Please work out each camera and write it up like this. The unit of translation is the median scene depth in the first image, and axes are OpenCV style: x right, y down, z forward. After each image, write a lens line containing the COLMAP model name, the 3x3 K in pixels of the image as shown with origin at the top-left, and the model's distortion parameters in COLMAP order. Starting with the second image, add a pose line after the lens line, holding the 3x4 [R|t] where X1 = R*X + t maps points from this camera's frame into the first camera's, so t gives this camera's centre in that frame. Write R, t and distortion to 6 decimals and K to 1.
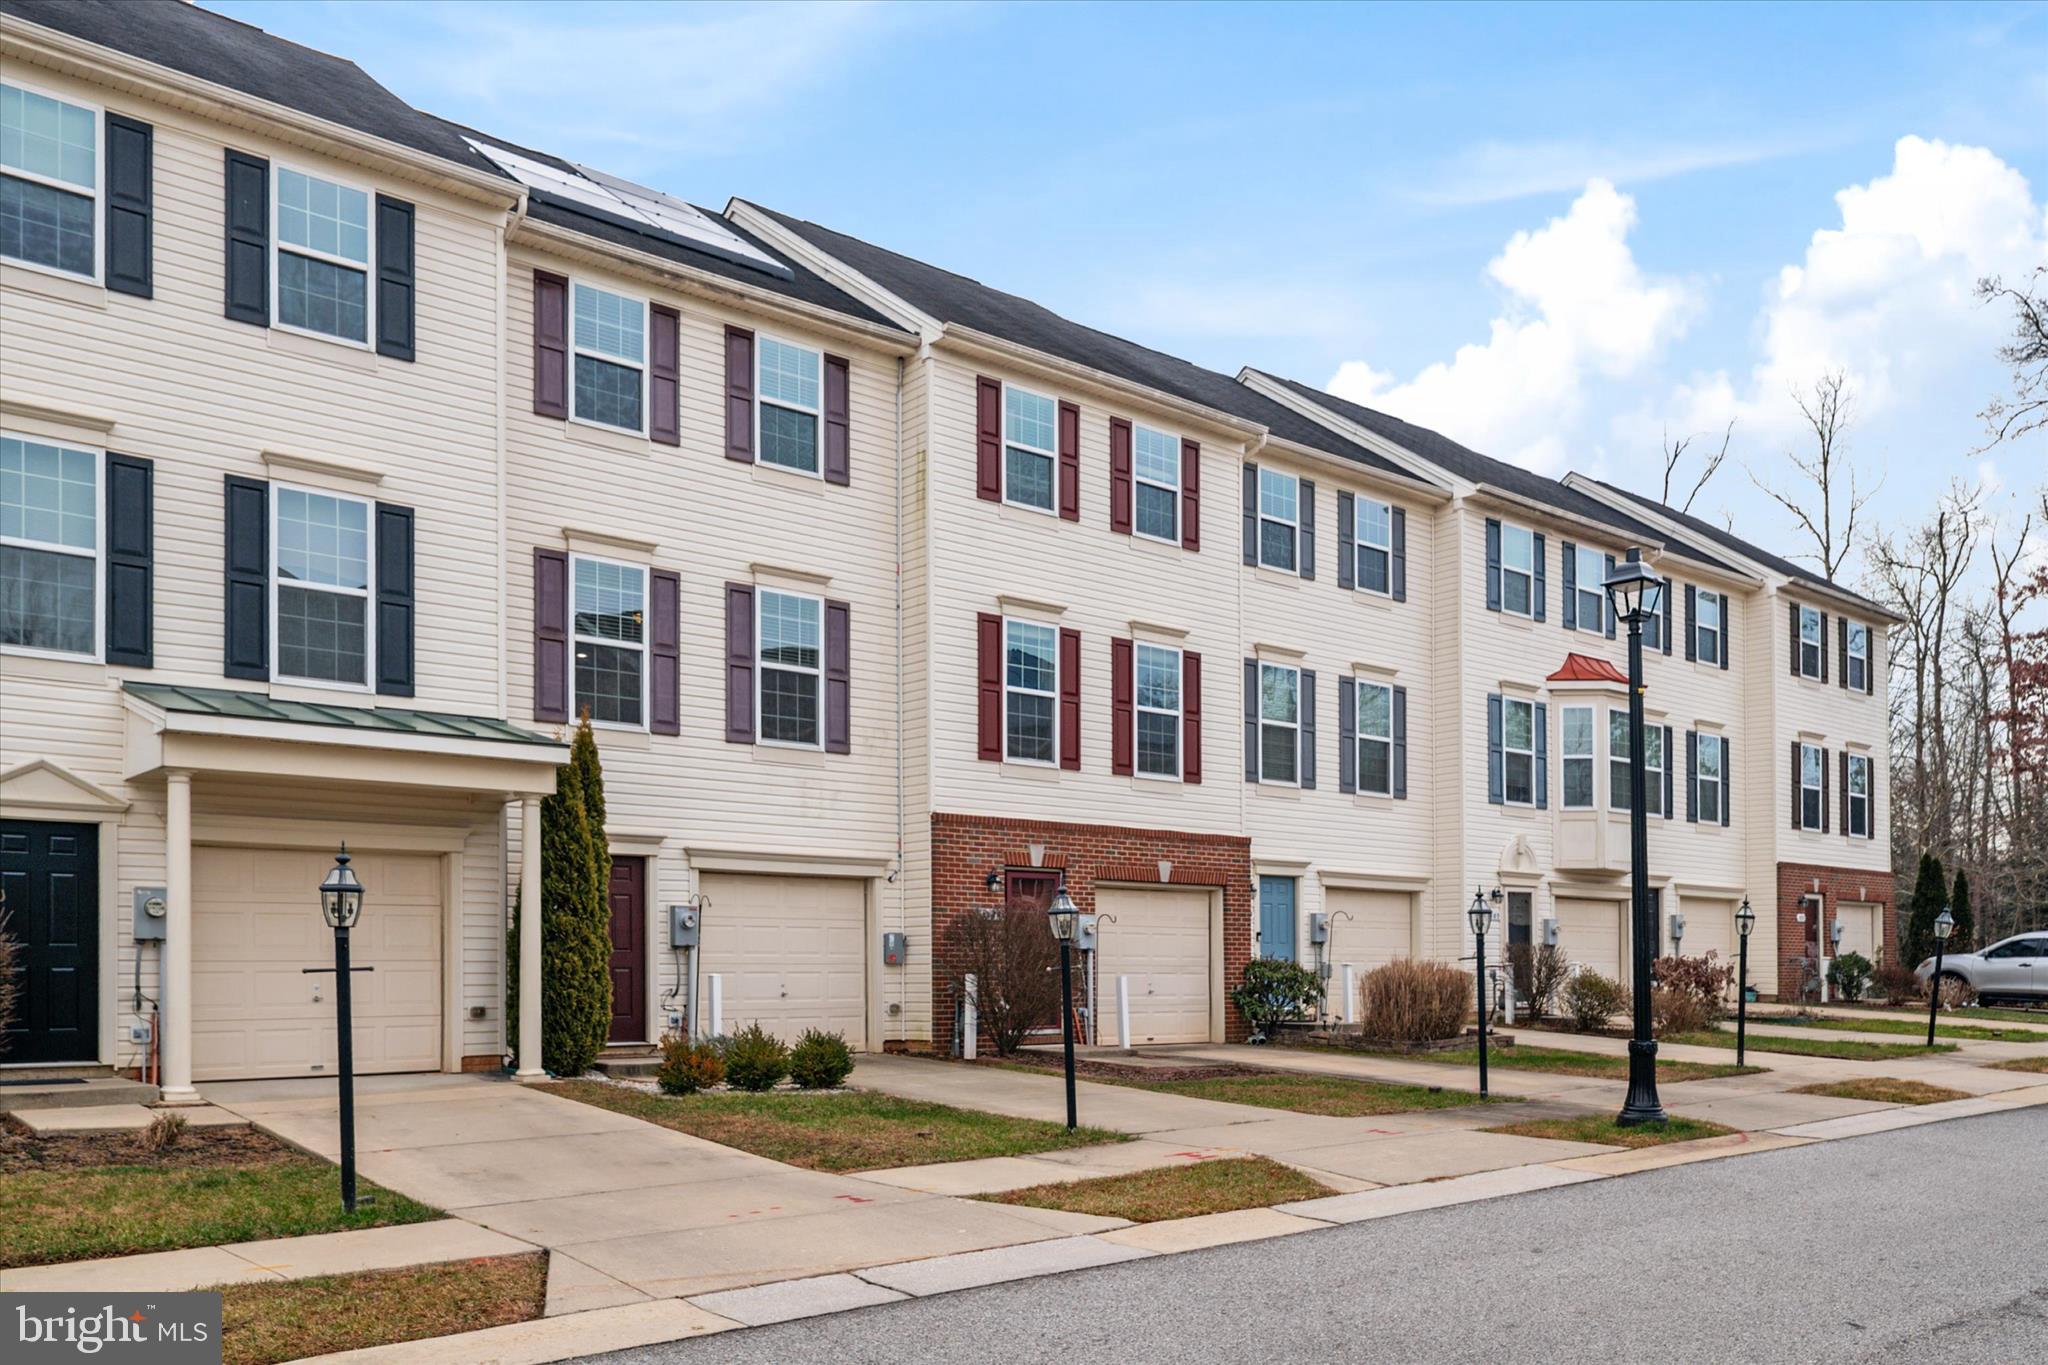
lens RADIAL K [[1069.6, 0, 1024.2], [0, 1069.6, 678.3], [0, 0, 1]] dist [-0.004259, 0.000881]
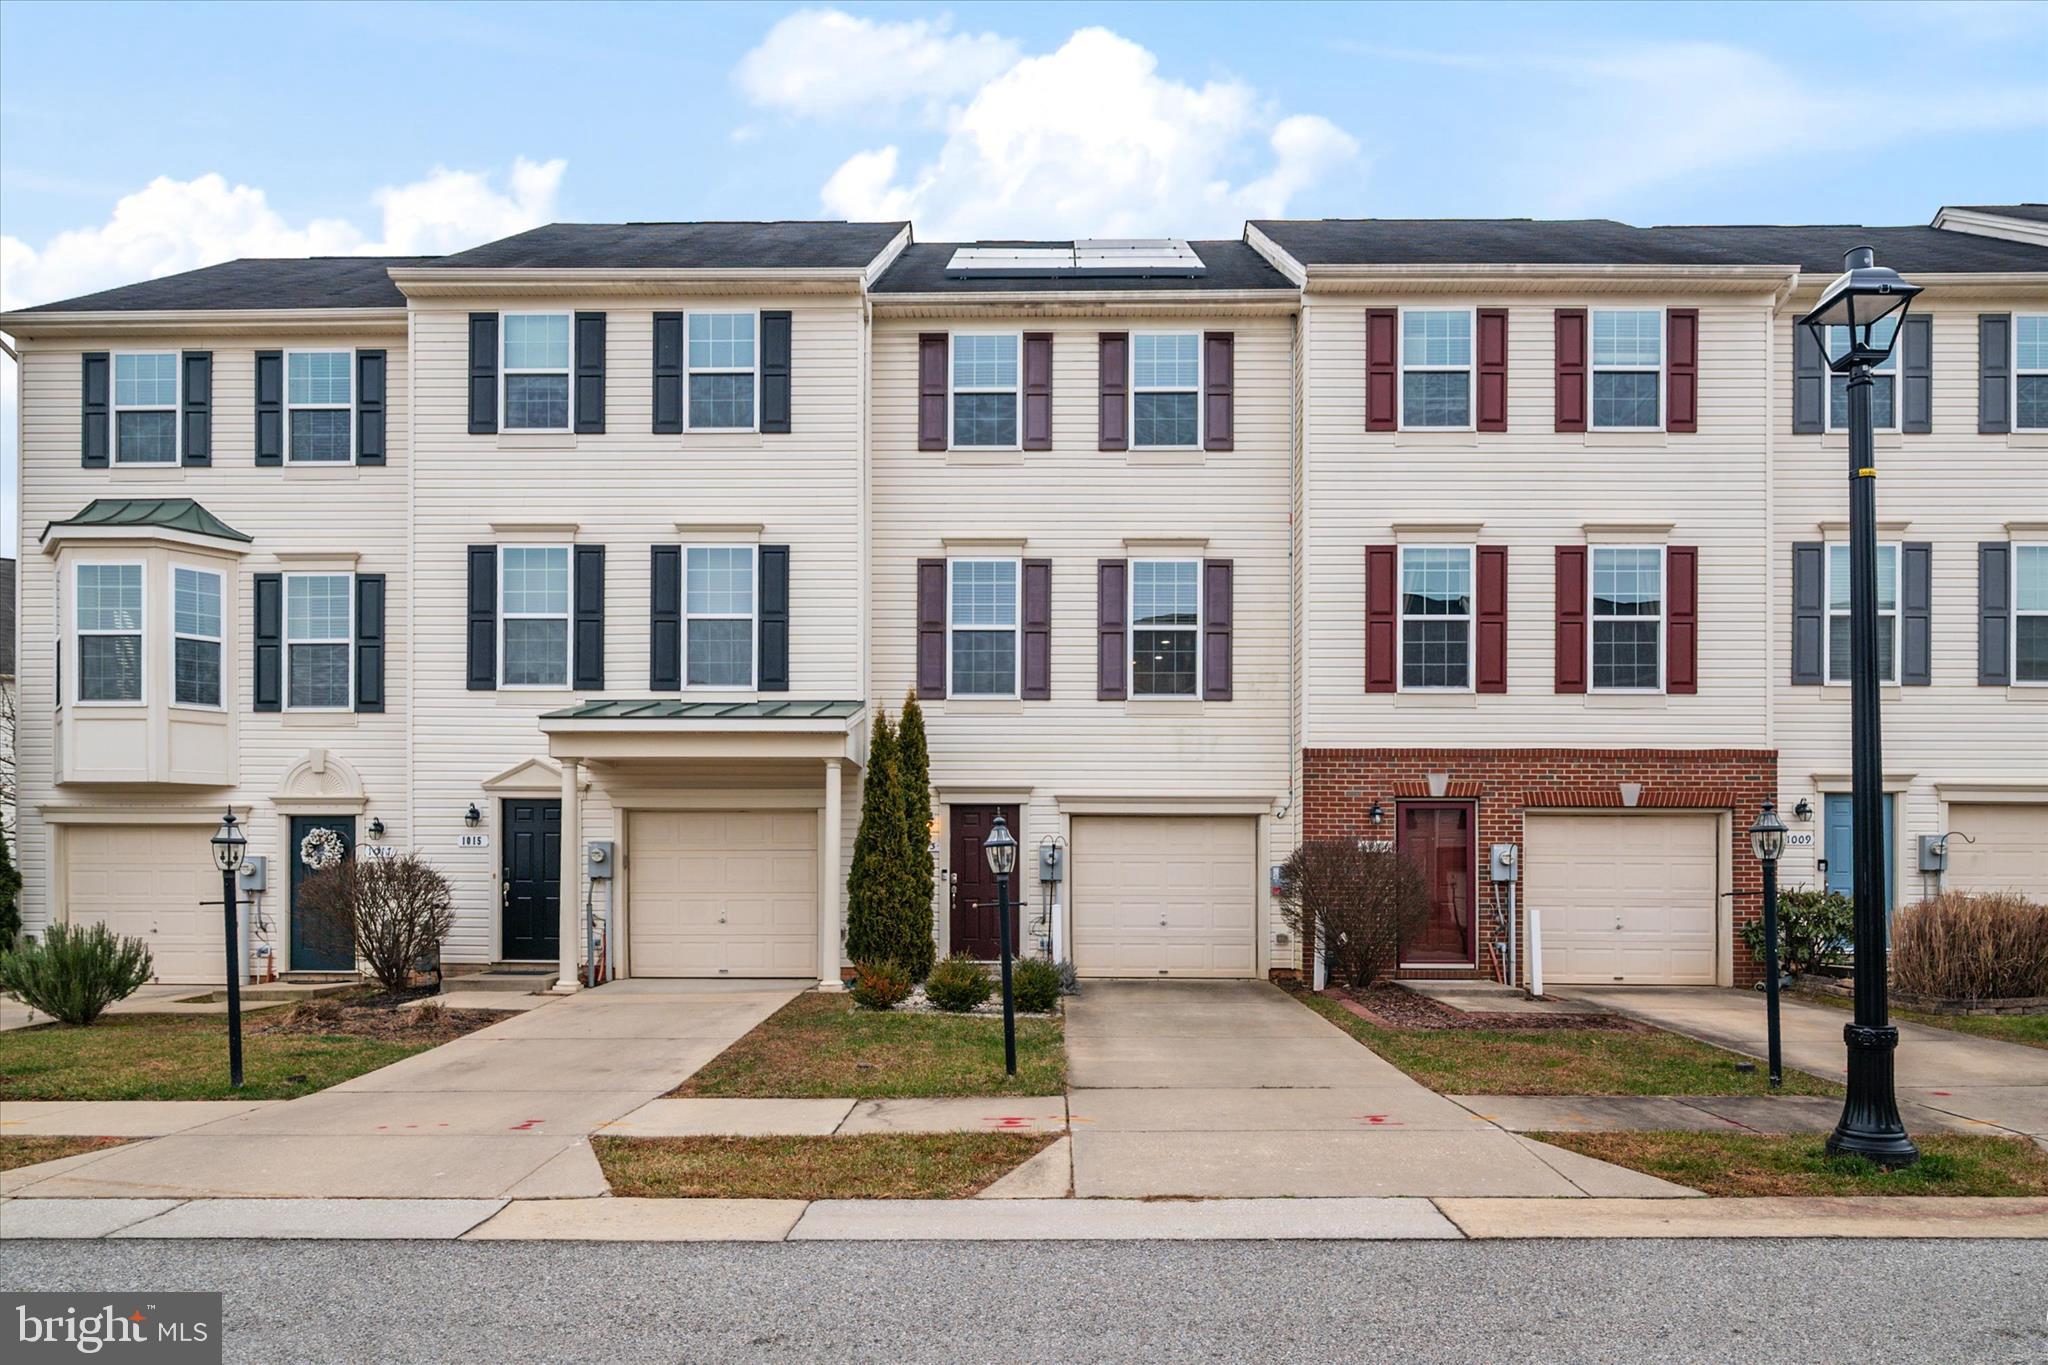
lens RADIAL K [[945.0, 0, 1024.1], [0, 945.0, 687.4], [0, 0, 1]] dist [-0.004832, -0.000477]
pose [[0.854534, -0.107146, -0.508223, 0.147171], [0.130435, 0.991403, 0.010303, 0.022943], [0.502750, -0.075095, 0.861164, 0.093569]]
